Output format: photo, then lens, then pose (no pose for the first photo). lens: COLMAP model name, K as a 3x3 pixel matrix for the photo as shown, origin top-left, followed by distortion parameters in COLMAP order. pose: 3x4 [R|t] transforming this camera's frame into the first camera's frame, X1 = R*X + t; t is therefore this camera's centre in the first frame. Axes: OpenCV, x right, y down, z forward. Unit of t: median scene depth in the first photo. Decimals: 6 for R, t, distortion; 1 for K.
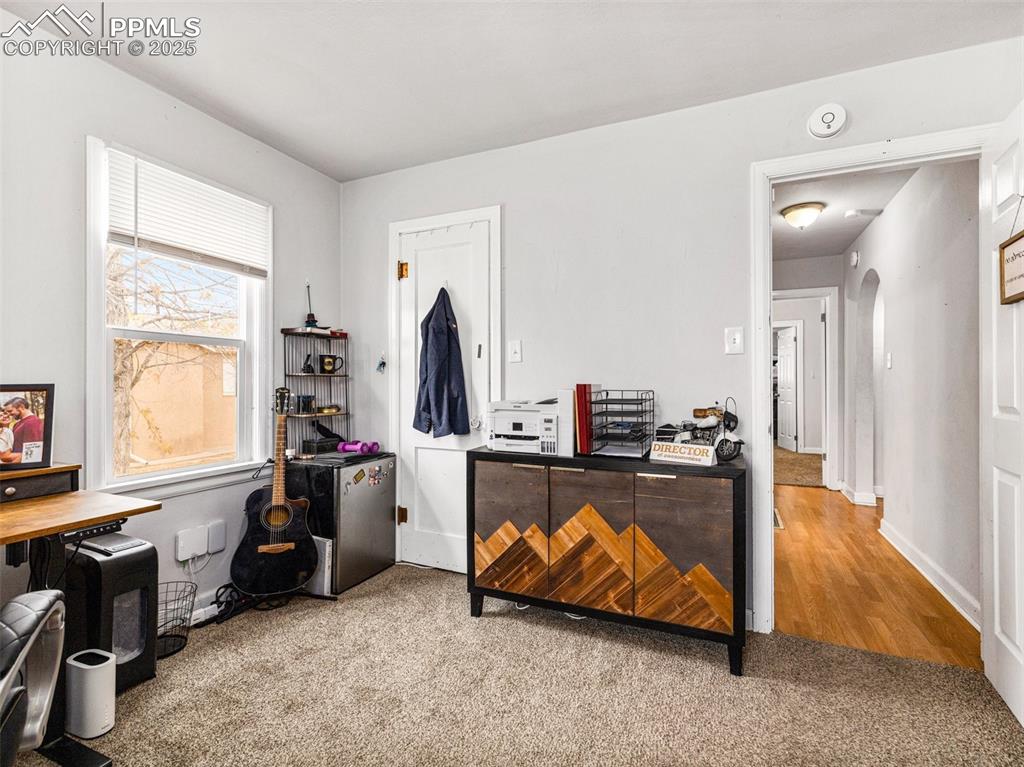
lens RADIAL K [[483.1, 0, 511.6], [0, 483.1, 382.4], [0, 0, 1]] dist [-0.003115, 0.001313]
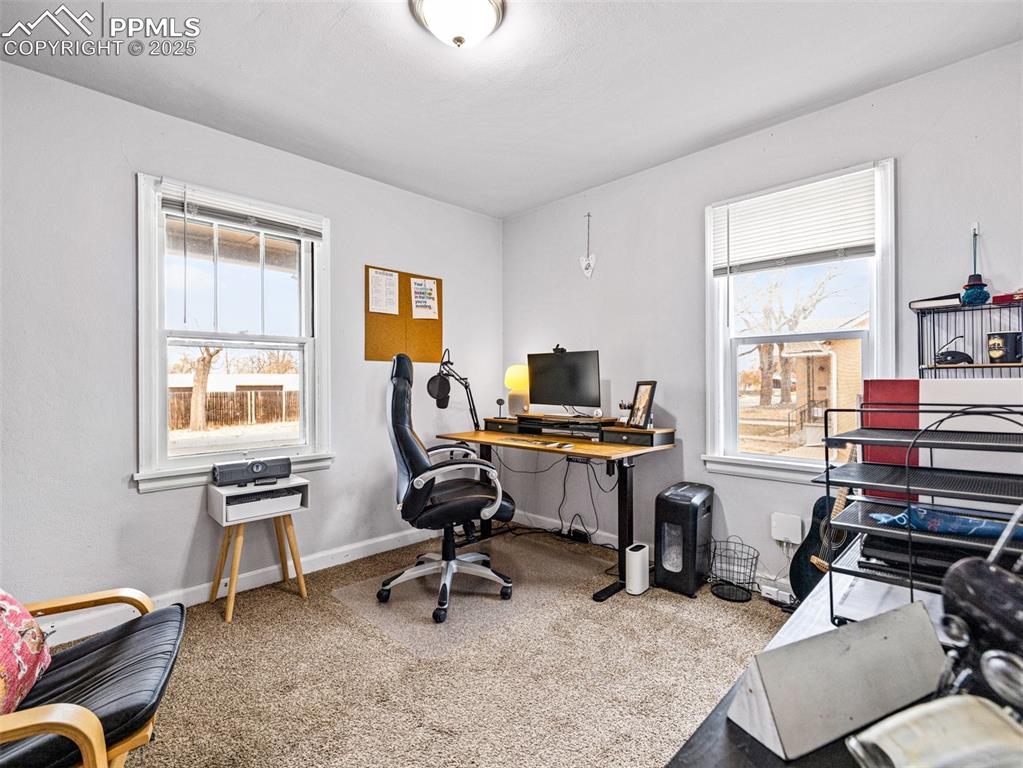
lens RADIAL K [[482.6, 0, 511.7], [0, 482.6, 384.0], [0, 0, 1]] dist [-0.003115, 0.001313]
pose [[-0.347704, -0.006270, -0.937584, 0.615935], [0.000880, 0.999975, -0.007014, 0.020306], [0.937604, -0.003263, -0.347689, 0.888615]]
